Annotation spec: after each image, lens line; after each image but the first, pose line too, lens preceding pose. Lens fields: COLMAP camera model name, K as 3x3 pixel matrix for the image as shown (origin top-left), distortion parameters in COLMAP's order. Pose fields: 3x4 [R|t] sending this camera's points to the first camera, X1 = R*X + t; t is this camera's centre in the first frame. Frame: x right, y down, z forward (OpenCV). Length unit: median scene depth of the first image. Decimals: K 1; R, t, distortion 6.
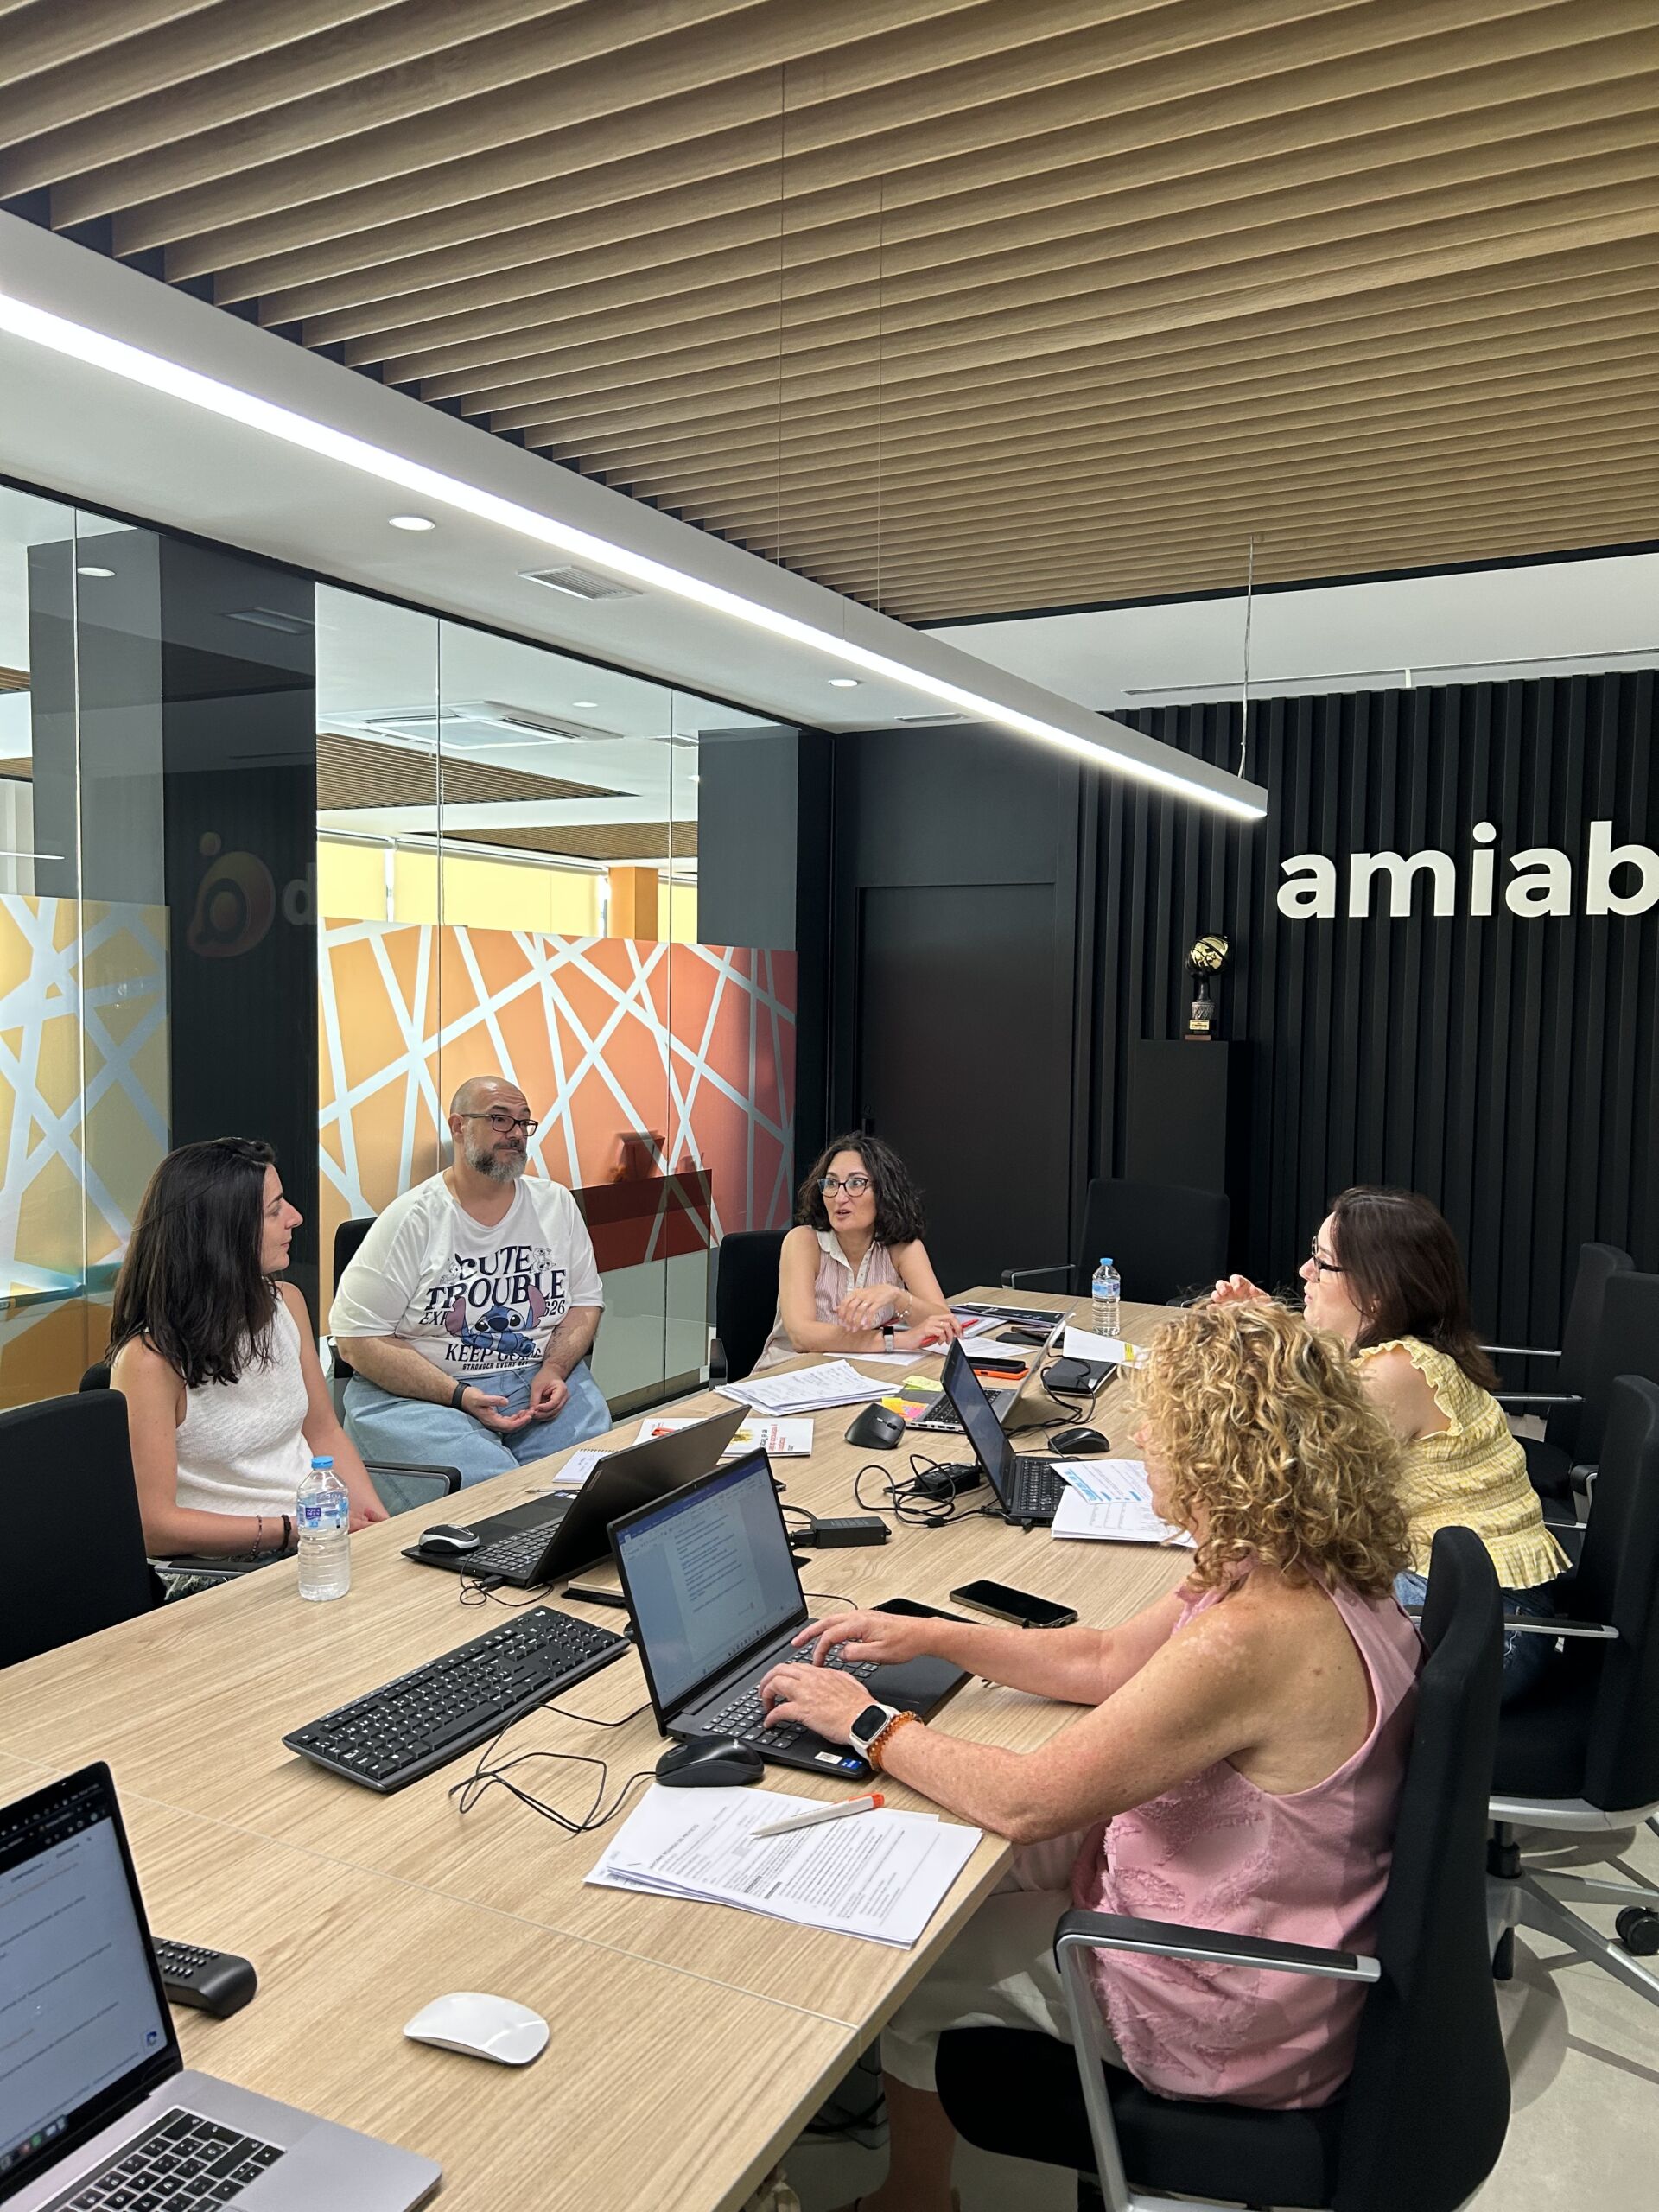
lens RADIAL K [[1671.3, 0, 844.8], [0, 1671.3, 1116.7], [0, 0, 1]] dist [0.060324, -0.062622]
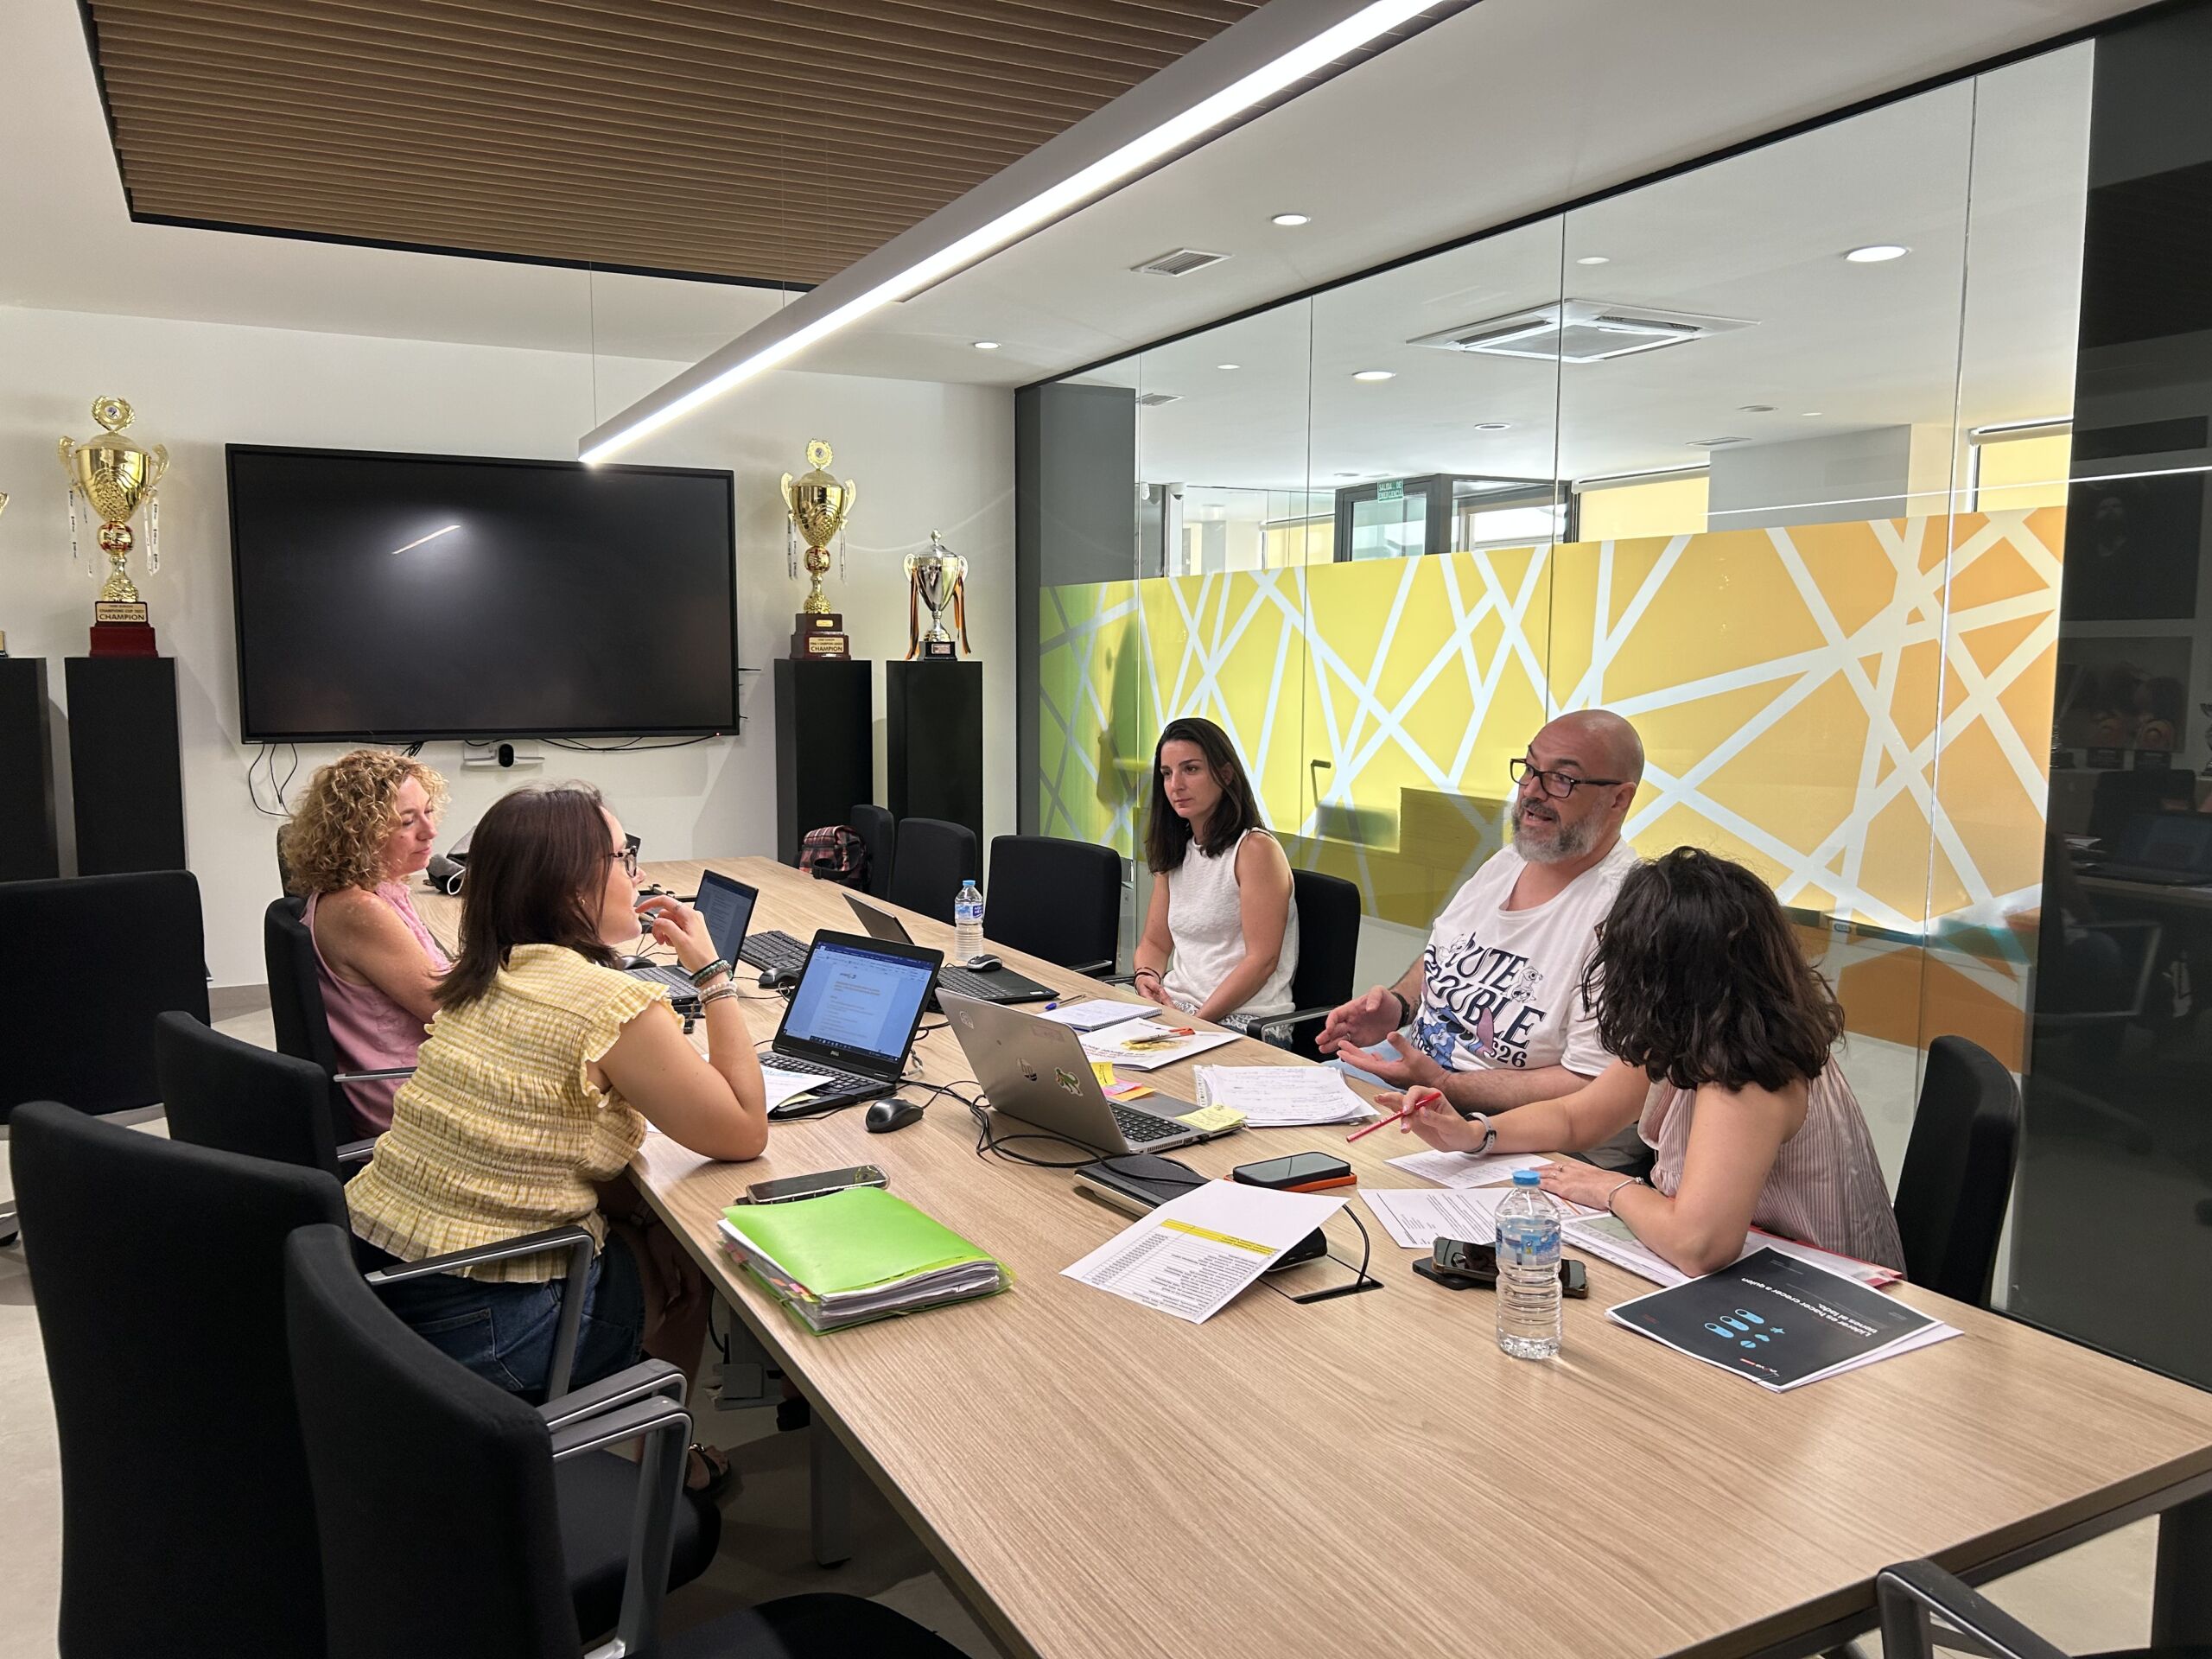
lens RADIAL K [[1671.3, 0, 1085.6], [0, 1671.3, 822.4], [0, 0, 1]] dist [0.060324, -0.062622]
pose [[-0.591613, 0.066280, -0.803493, 0.374179], [-0.070783, 0.988496, 0.133659, -0.046804], [0.803109, 0.135948, -0.580116, 0.991442]]
